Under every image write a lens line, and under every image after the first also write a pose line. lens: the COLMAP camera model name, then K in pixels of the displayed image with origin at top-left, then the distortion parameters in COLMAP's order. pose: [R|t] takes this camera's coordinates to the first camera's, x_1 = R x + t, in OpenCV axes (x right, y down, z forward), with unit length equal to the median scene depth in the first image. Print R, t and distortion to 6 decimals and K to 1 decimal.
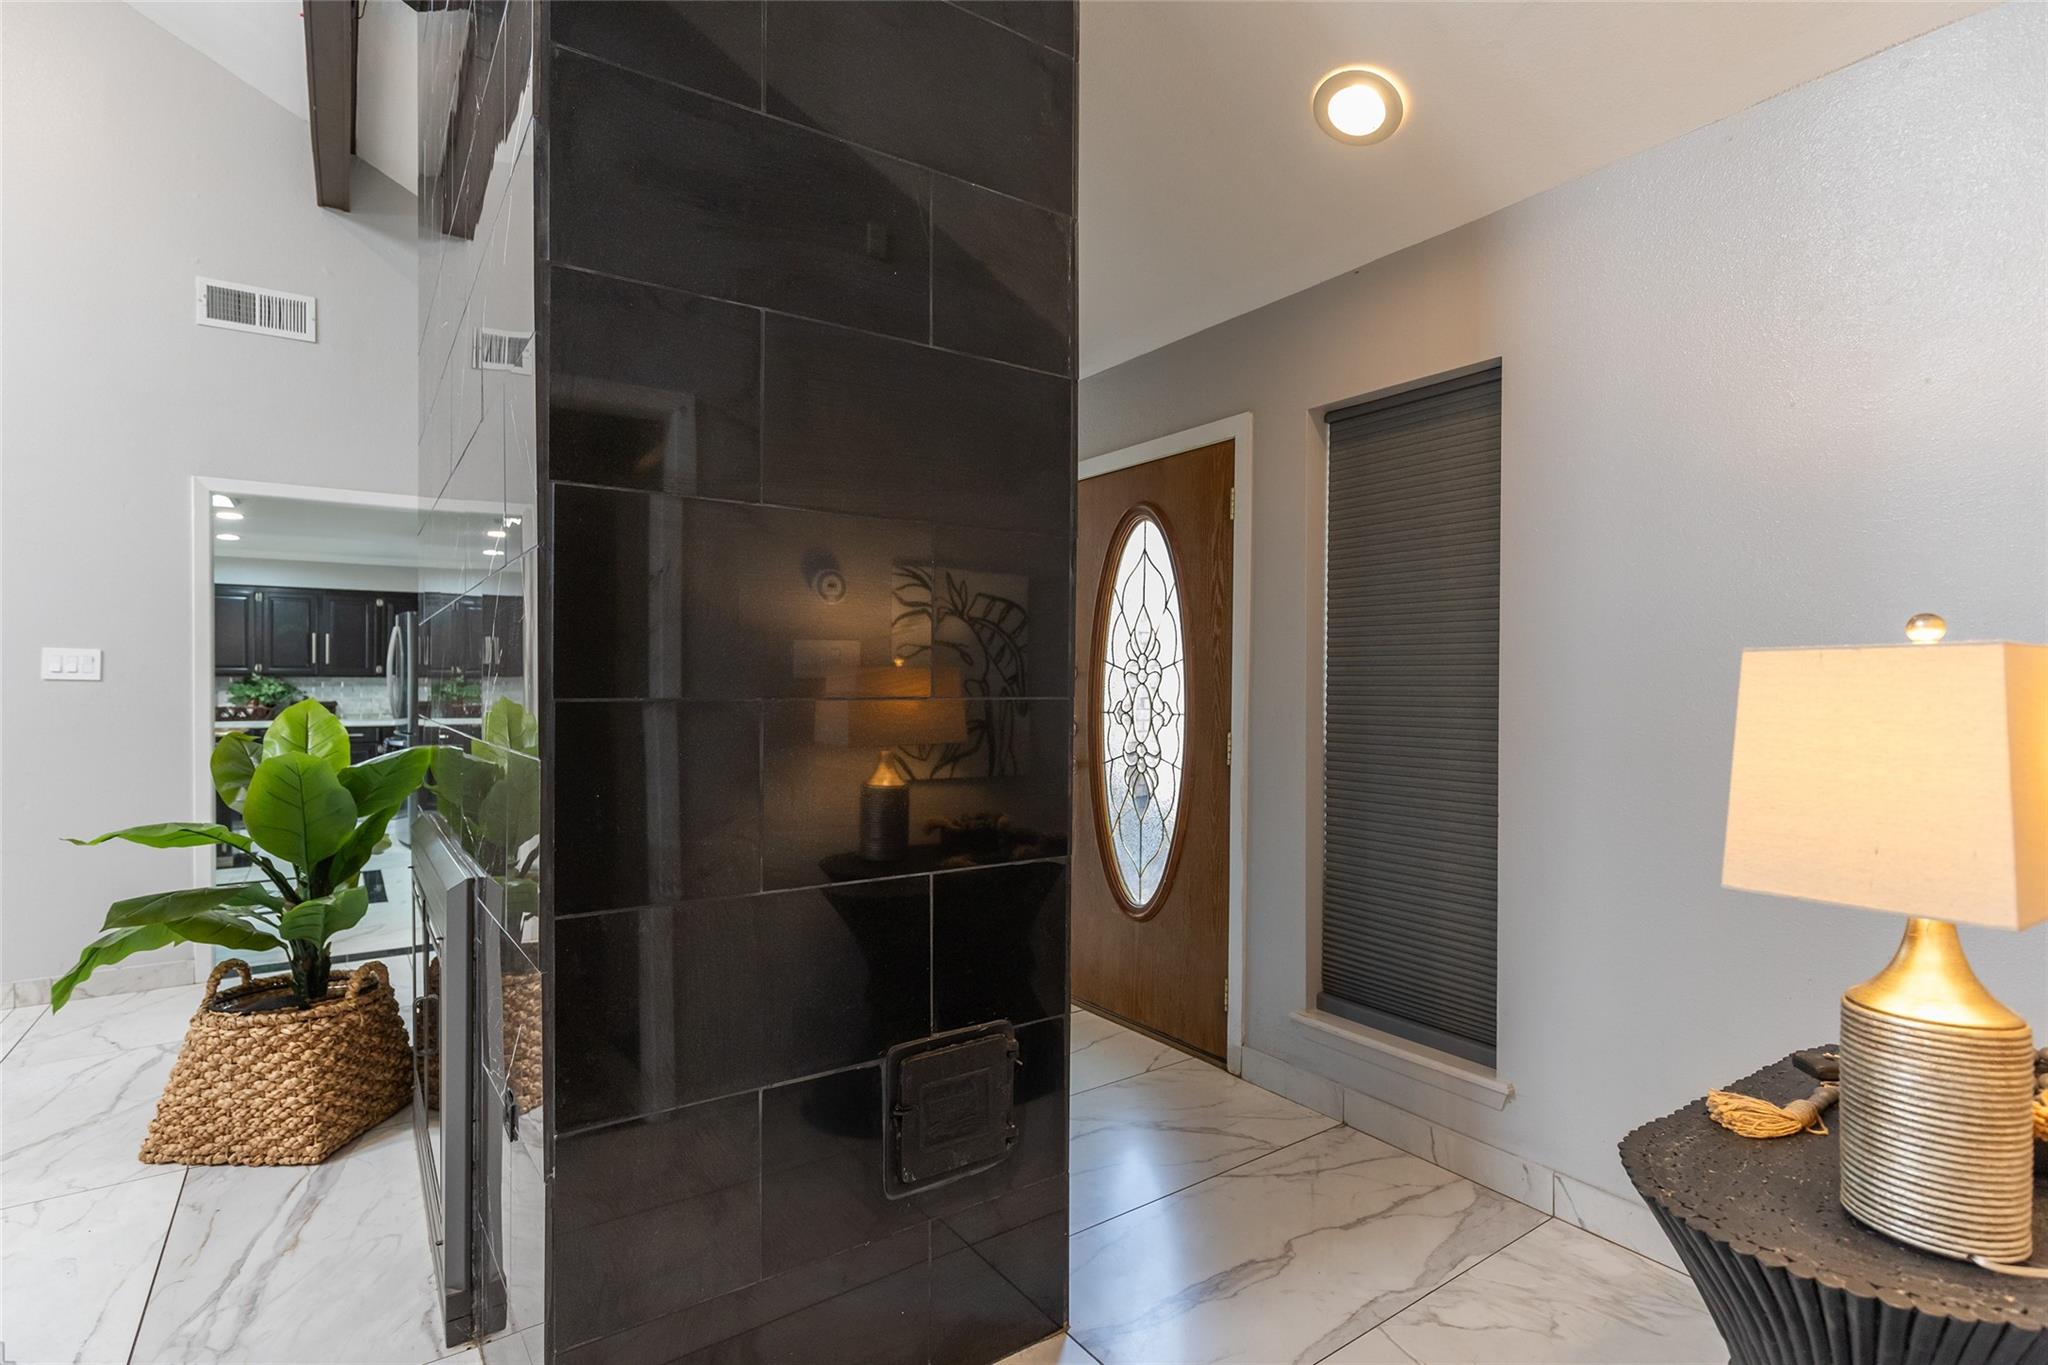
lens RADIAL K [[990.1, 0, 1022.9], [0, 990.1, 691.1], [0, 0, 1]] dist [0.001566, 0.000252]
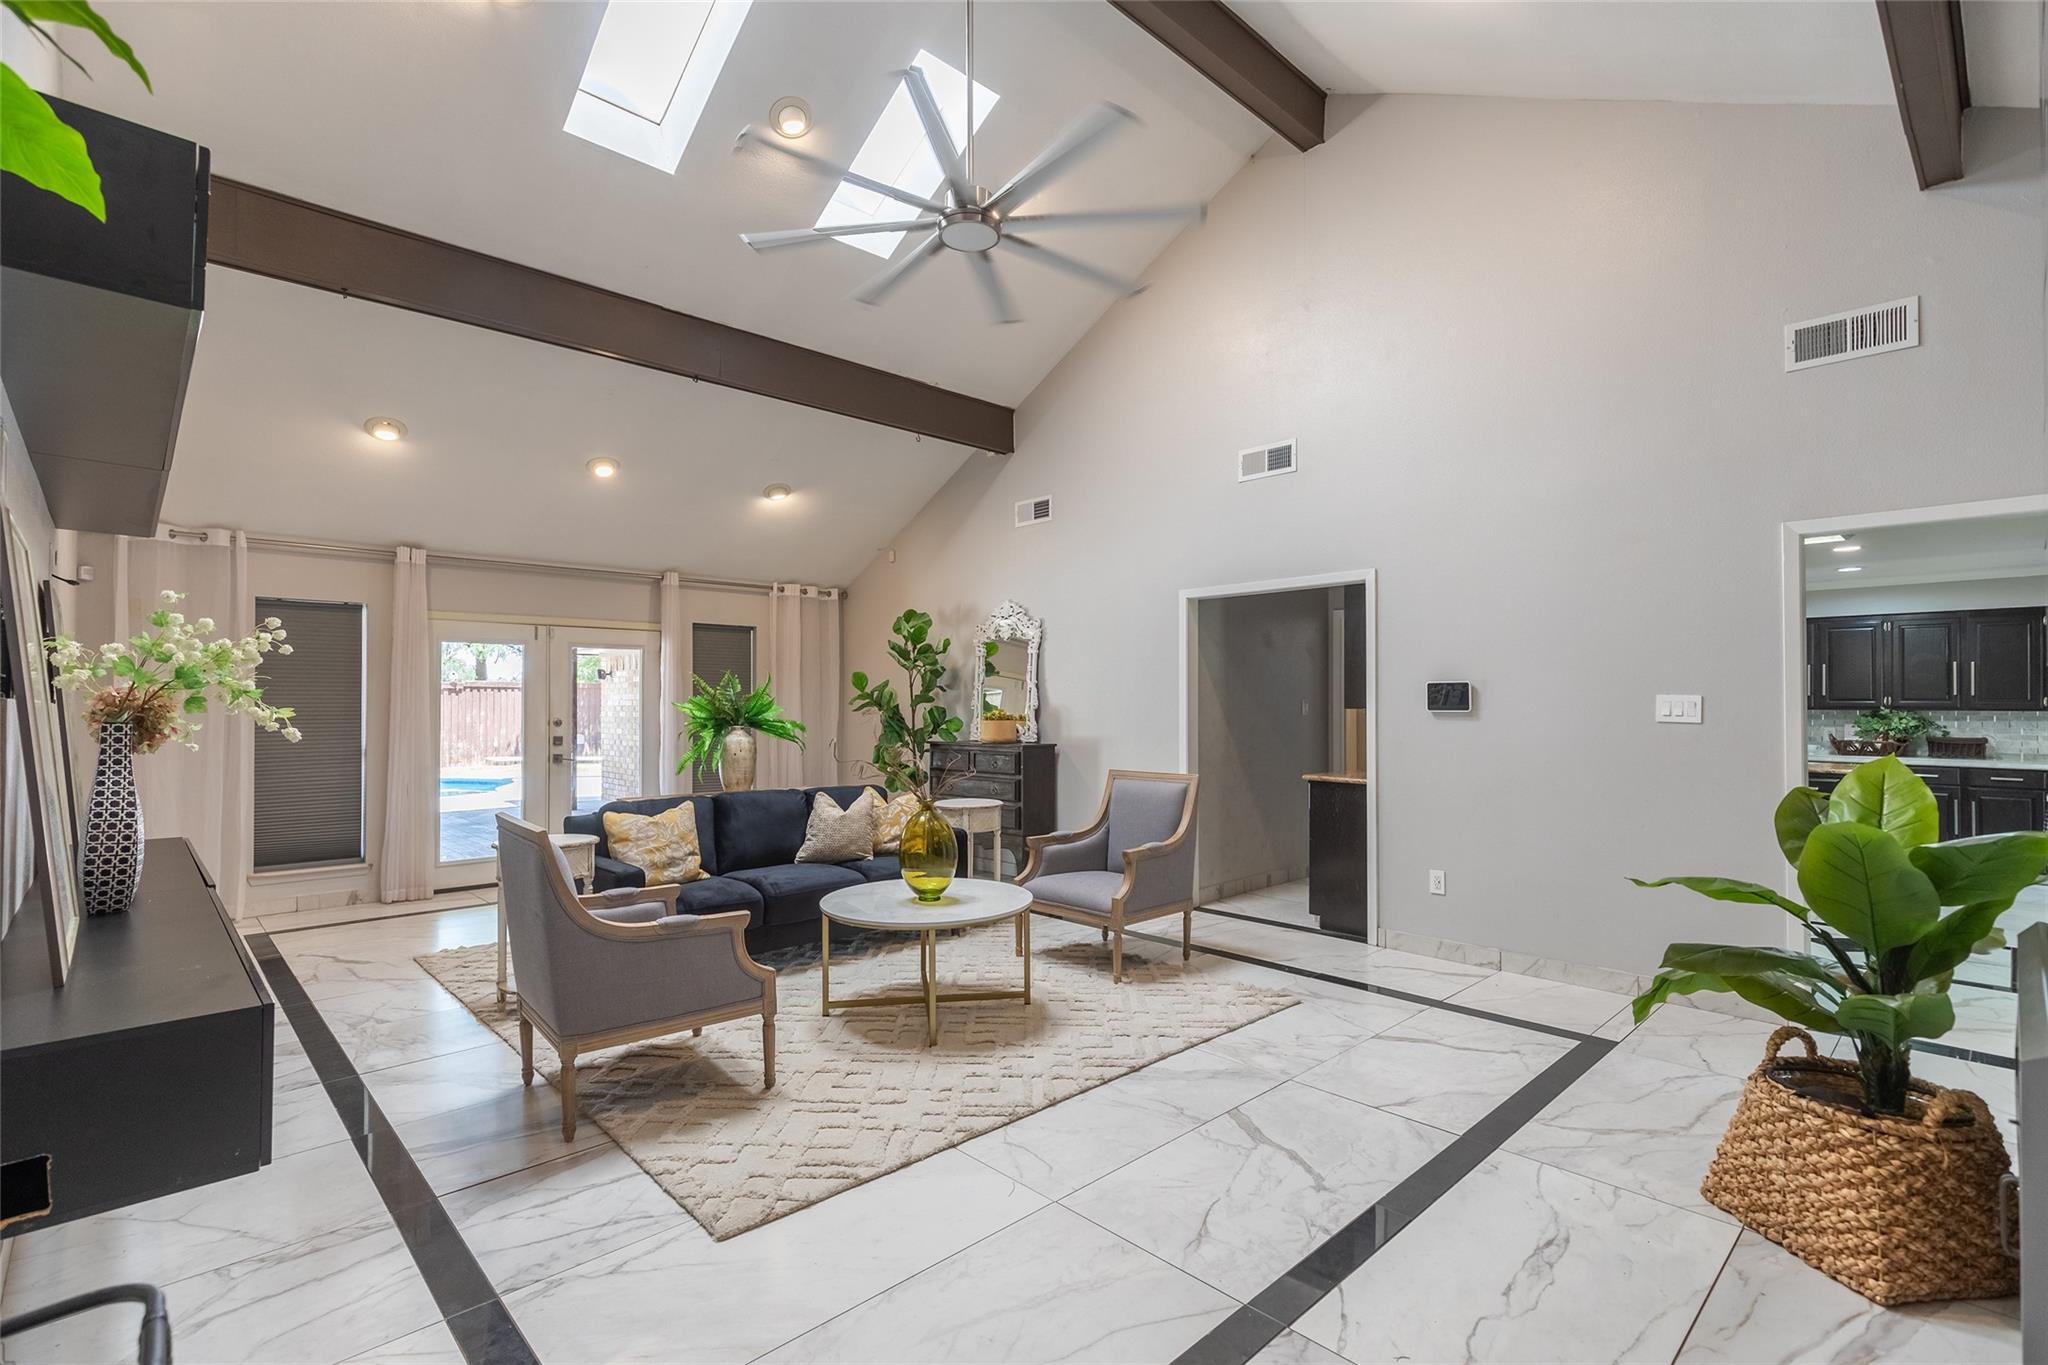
lens RADIAL K [[938.1, 0, 1023.3], [0, 938.1, 689.2], [0, 0, 1]] dist [0.002792, 0.000519]
pose [[0.152577, -0.012193, -0.988216, -0.013215], [-0.013170, 0.999810, -0.014369, -0.032883], [0.988204, 0.015207, 0.152388, 0.127016]]
